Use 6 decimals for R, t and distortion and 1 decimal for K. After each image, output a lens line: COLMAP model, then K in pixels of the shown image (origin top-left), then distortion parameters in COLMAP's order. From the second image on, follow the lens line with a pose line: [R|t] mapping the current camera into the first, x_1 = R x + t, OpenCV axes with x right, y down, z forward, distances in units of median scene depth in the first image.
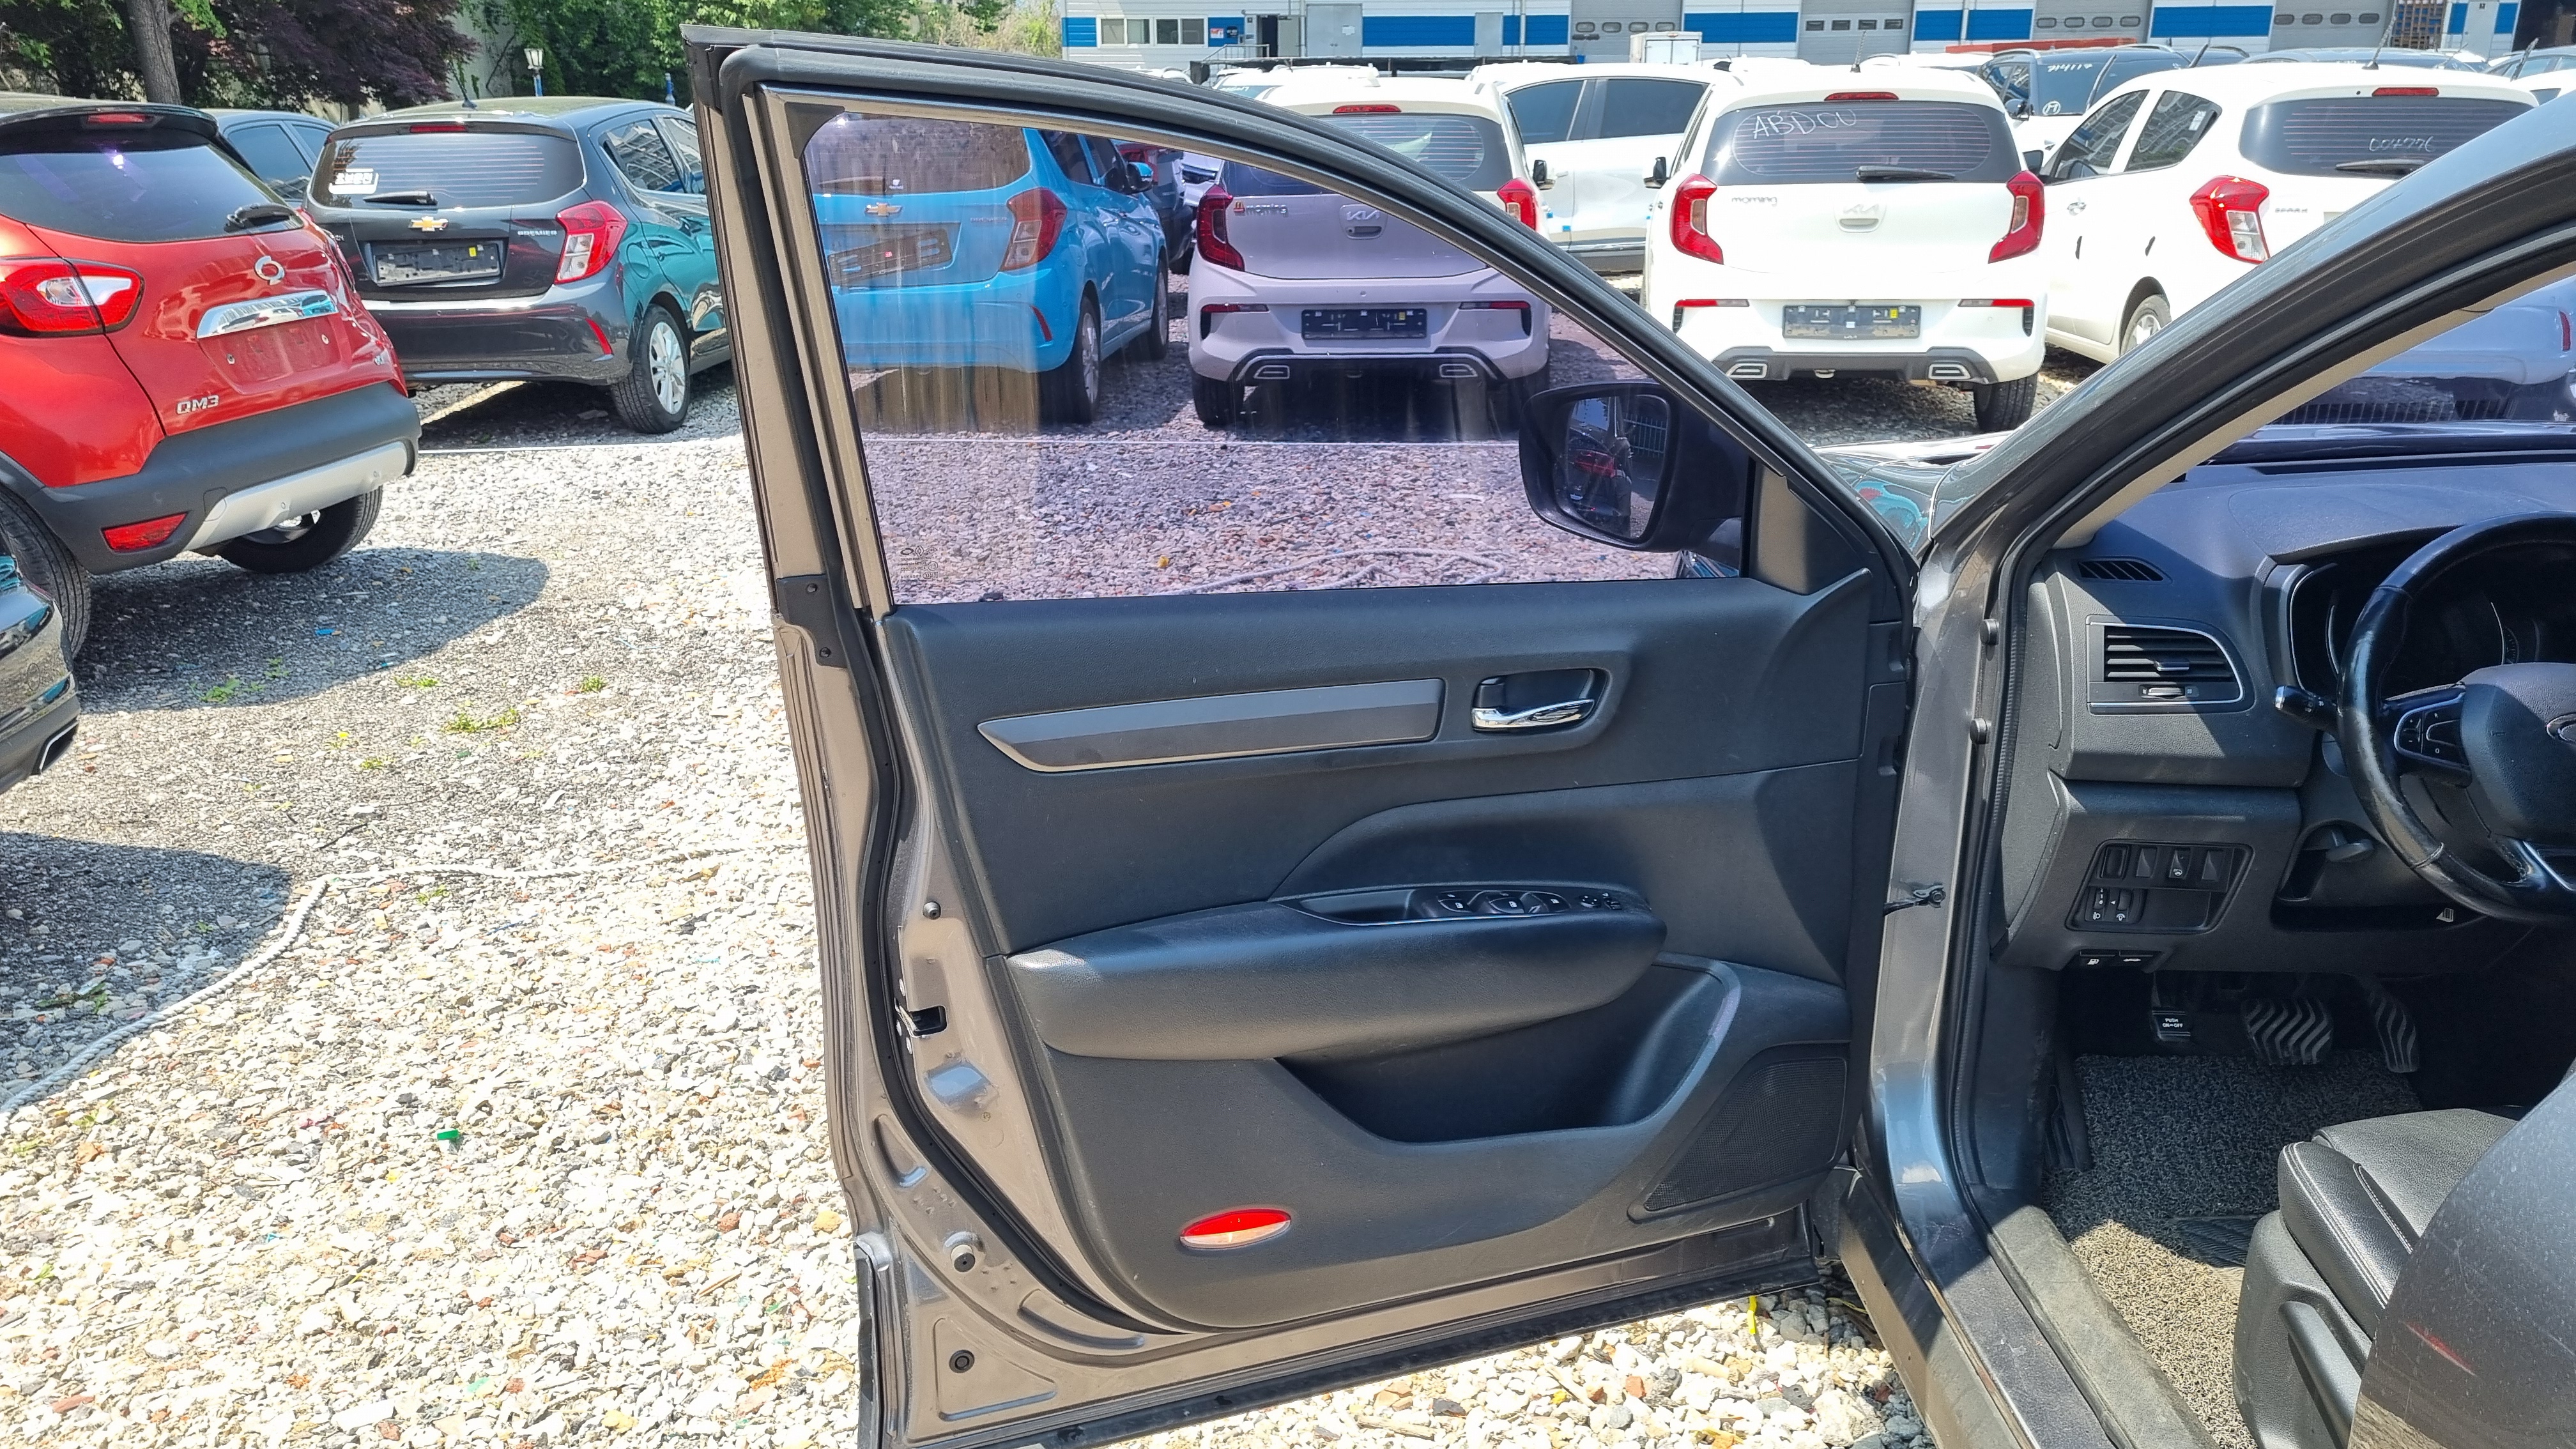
lens RADIAL K [[1955.8, 0, 1328.7], [0, 1955.8, 763.4], [0, 0, 1]] dist [0.050381, -0.034456]
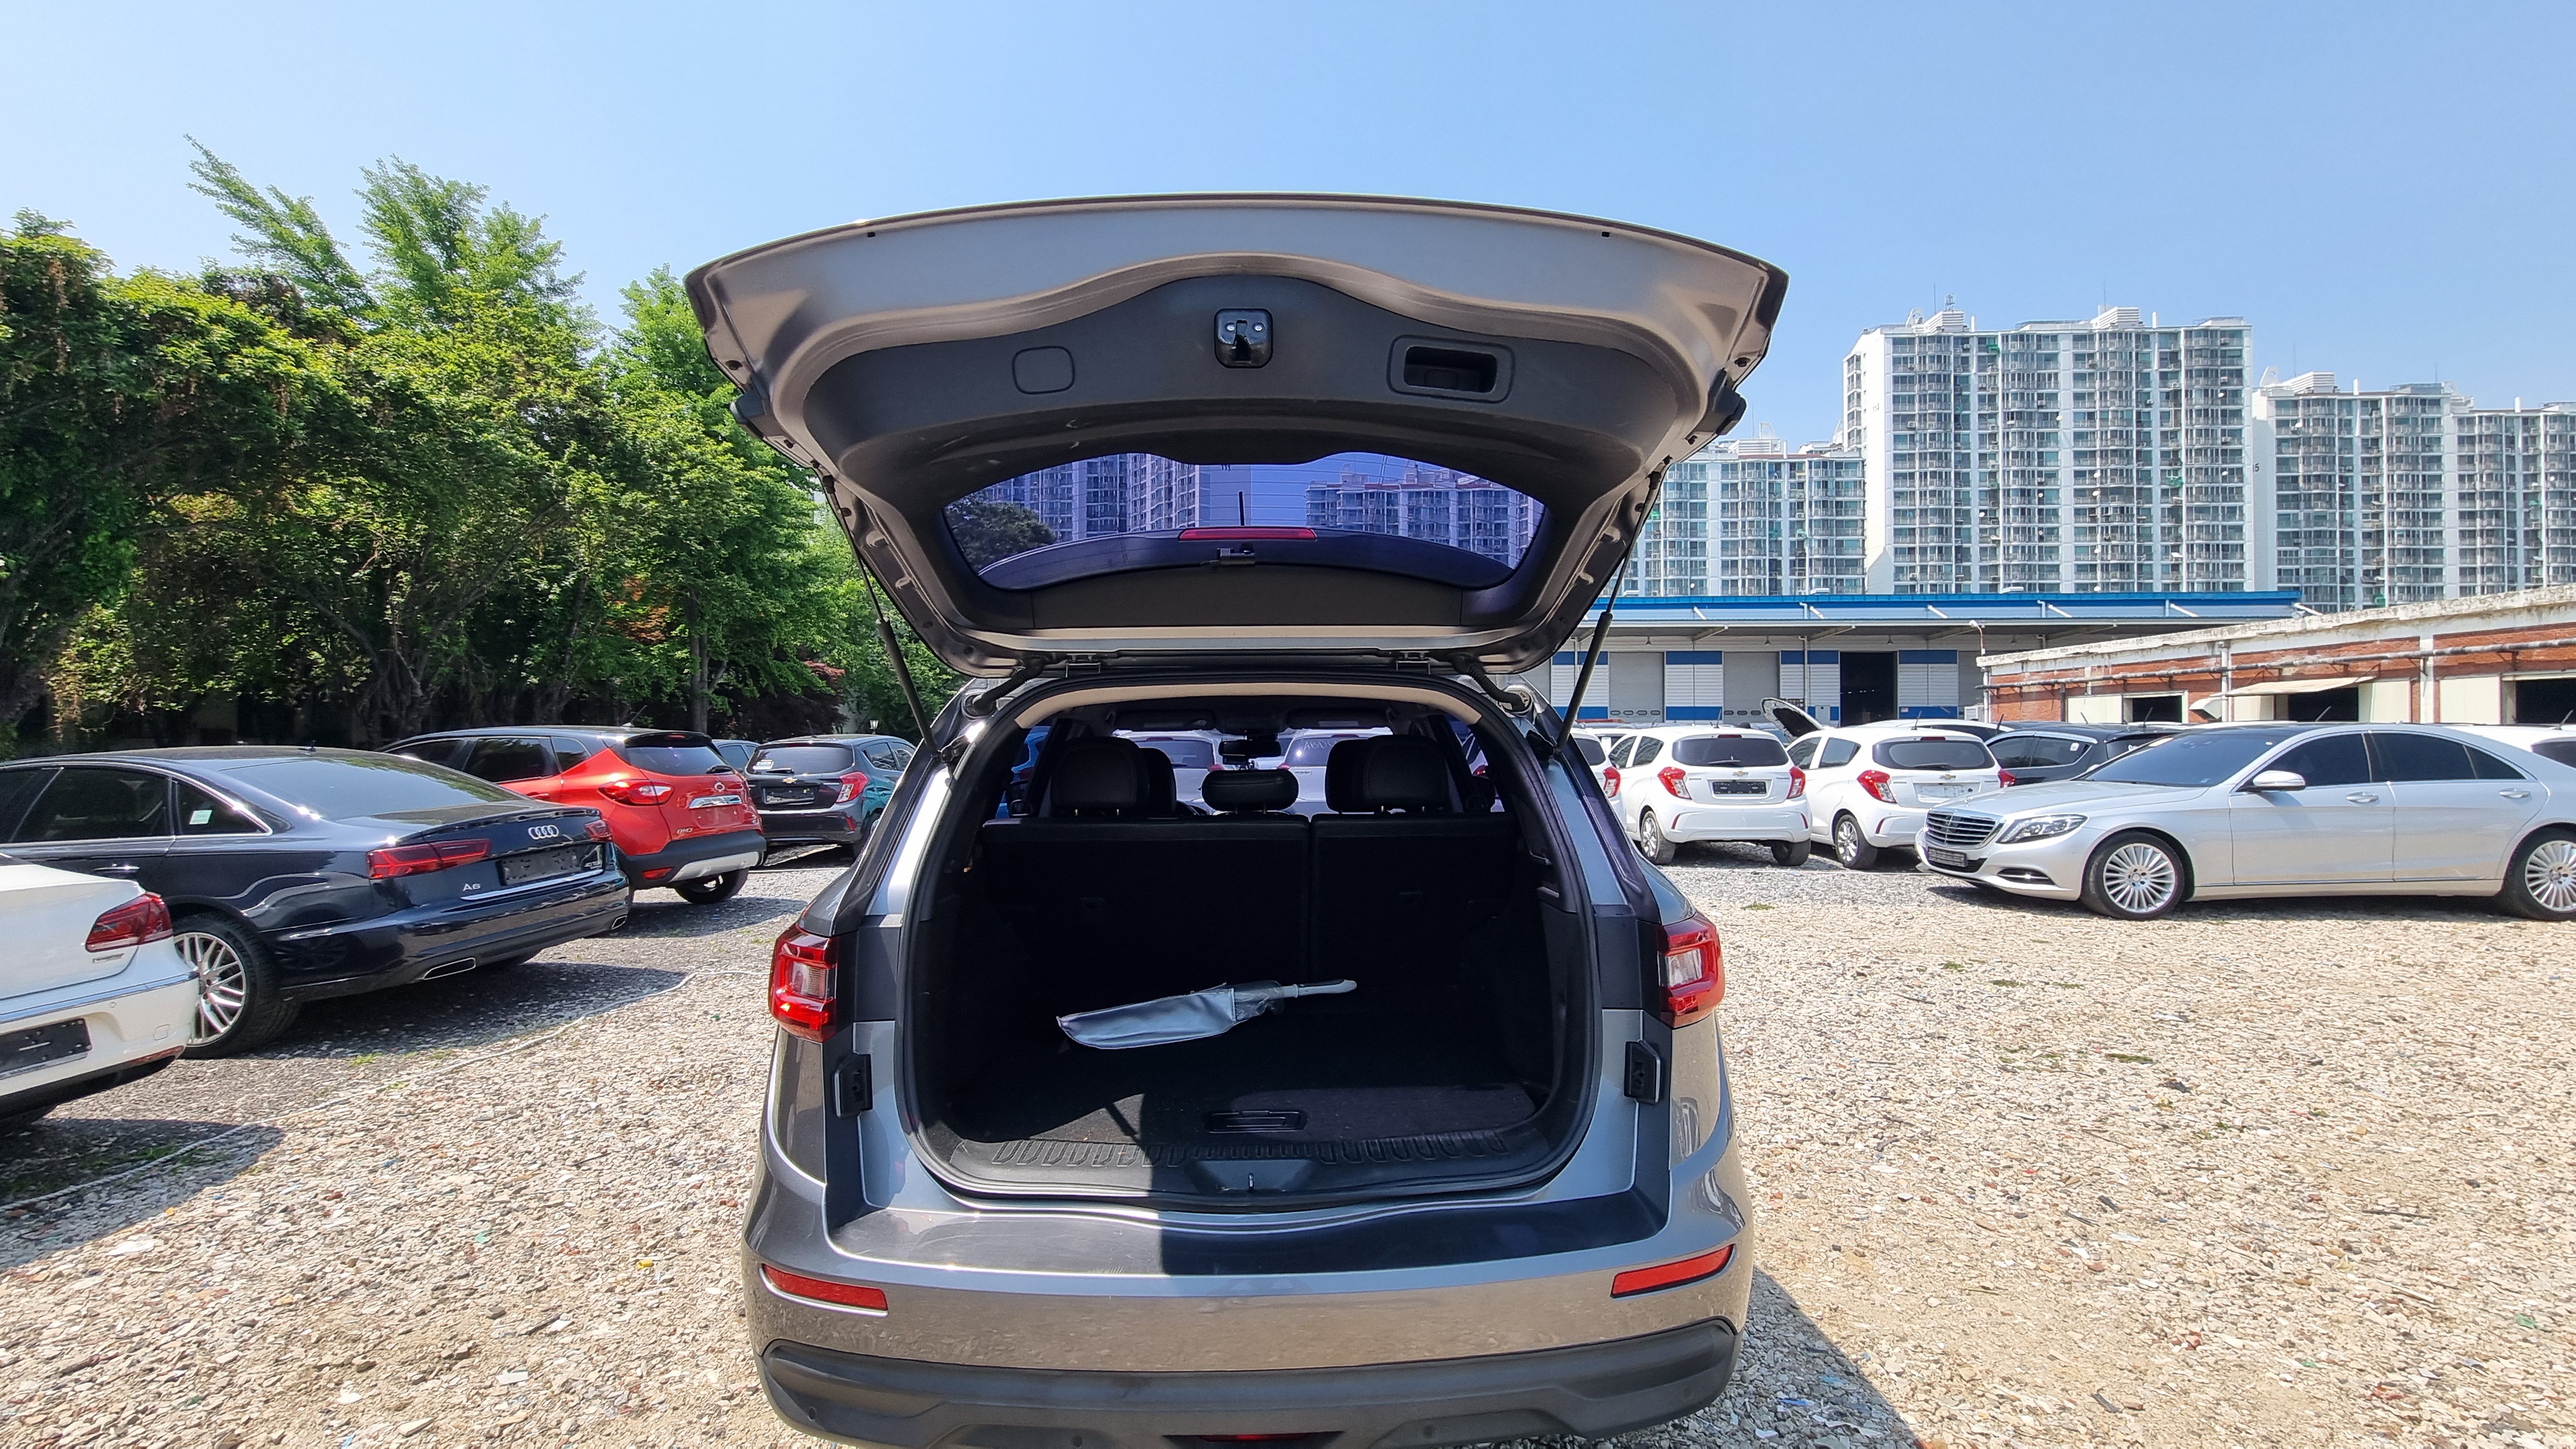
lens RADIAL K [[1039.2, 0, 1269.7], [0, 1039.2, 734.2], [0, 0, 1]] dist [-0.000869, -0.000241]
pose [[0.999965, 0.005447, -0.006283, 0.206225], [-0.007213, 0.944086, -0.329620, 0.129374], [0.004137, 0.329654, 0.944093, -0.334194]]
